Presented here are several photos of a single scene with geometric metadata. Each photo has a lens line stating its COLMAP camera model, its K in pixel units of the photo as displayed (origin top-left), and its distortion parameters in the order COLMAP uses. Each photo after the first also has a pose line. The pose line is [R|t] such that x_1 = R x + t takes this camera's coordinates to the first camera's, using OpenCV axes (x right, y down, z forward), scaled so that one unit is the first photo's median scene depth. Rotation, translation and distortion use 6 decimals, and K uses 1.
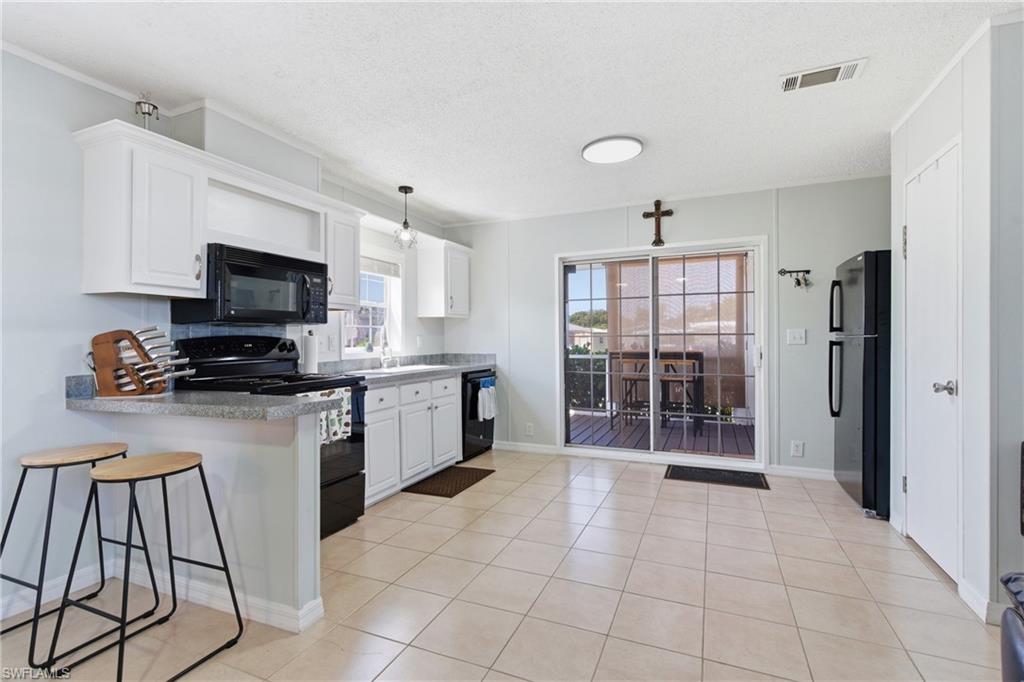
lens RADIAL K [[467.2, 0, 509.3], [0, 467.2, 336.6], [0, 0, 1]] dist [0.005677, -0.000963]
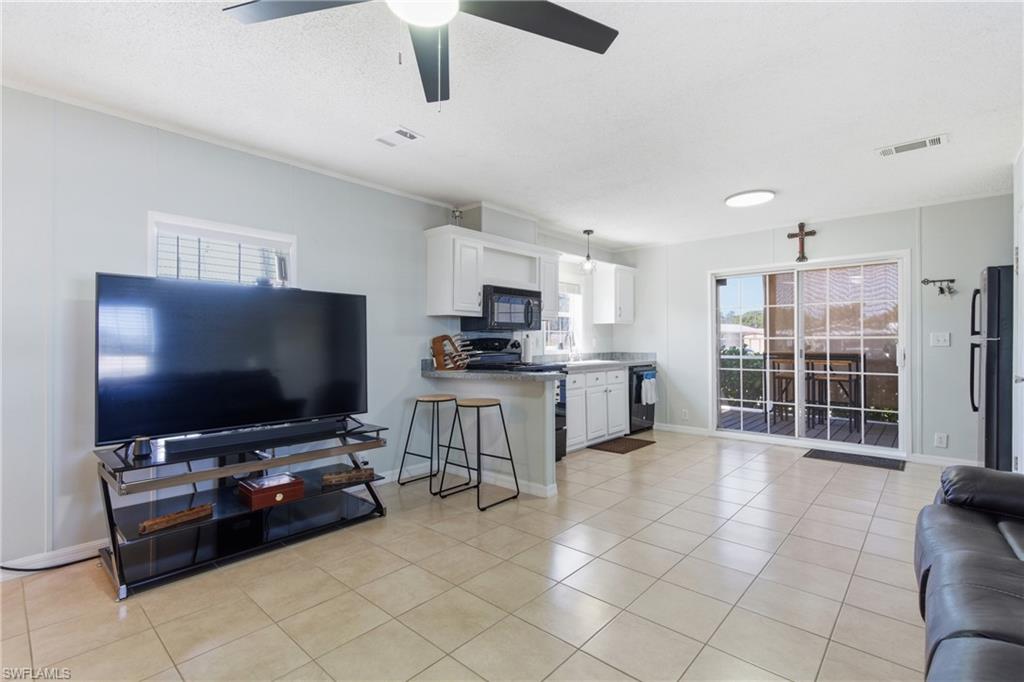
lens RADIAL K [[467.2, 0, 510.5], [0, 467.2, 339.0], [0, 0, 1]] dist [0.005677, -0.000963]
pose [[0.947005, 0.002131, -0.321212, 0.004406], [-0.001607, 0.999997, 0.001897, -0.001519], [0.321215, -0.001280, 0.947005, -0.391301]]
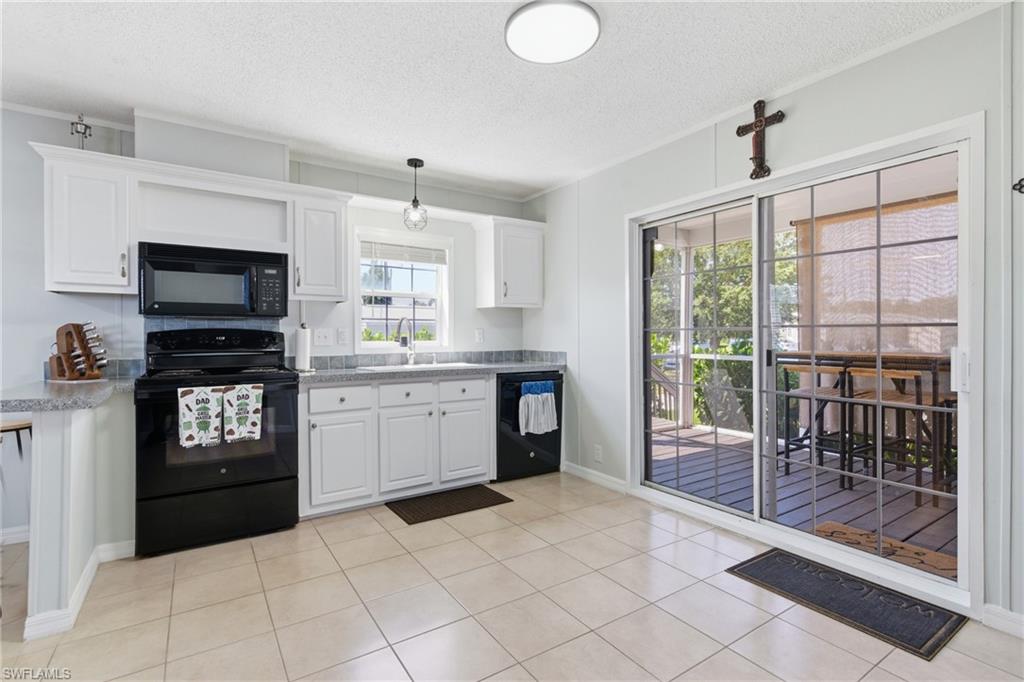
lens RADIAL K [[473.0, 0, 507.6], [0, 473.0, 336.4], [0, 0, 1]] dist [-0.007778, 0.000614]
pose [[0.836215, 0.007258, -0.548354, 0.429455], [-0.001344, 0.999937, 0.011186, 0.002010], [0.548400, -0.008617, 0.836172, 0.362104]]
